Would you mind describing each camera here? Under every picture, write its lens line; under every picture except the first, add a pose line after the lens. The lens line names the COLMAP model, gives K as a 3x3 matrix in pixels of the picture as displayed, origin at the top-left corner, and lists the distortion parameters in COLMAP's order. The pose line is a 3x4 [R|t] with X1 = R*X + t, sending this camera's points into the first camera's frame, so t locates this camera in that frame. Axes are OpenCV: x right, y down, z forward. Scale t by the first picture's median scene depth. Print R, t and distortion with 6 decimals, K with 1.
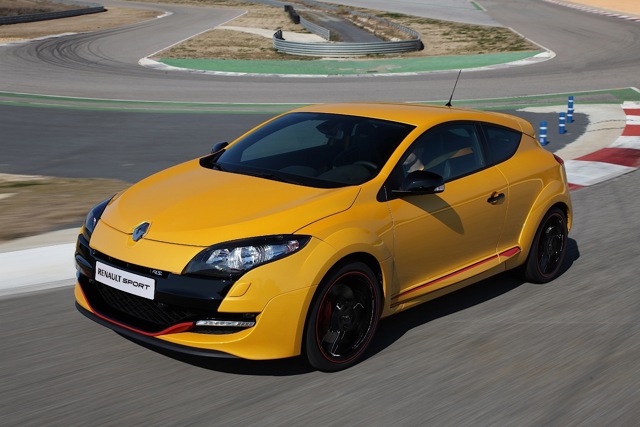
lens RADIAL K [[843.8, 0, 319.8], [0, 843.8, 212.0], [0, 0, 1]] dist [-0.045800, 0.000000]
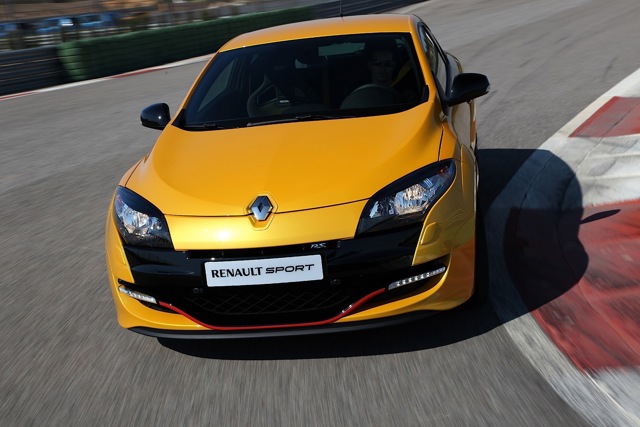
lens RADIAL K [[1035.6, 0, 321.1], [0, 1035.6, 212.9], [0, 0, 1]] dist [-0.011929, 0.000000]
pose [[0.842560, -0.255758, 0.474005, -0.656414], [0.242703, 0.965938, 0.089777, -0.048184], [-0.480821, 0.039400, 0.875933, 0.119131]]
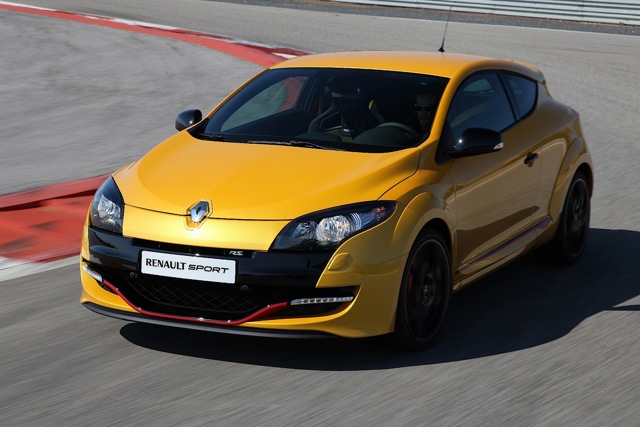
lens RADIAL K [[1584.6, 0, 319.8], [0, 1584.6, 213.2], [0, 0, 1]] dist [0.125030, 0.000000]
pose [[0.969426, -0.066592, 0.236173, -0.501724], [0.071416, 0.997375, -0.011920, 0.056065], [-0.234760, 0.028422, 0.971638, -0.662528]]
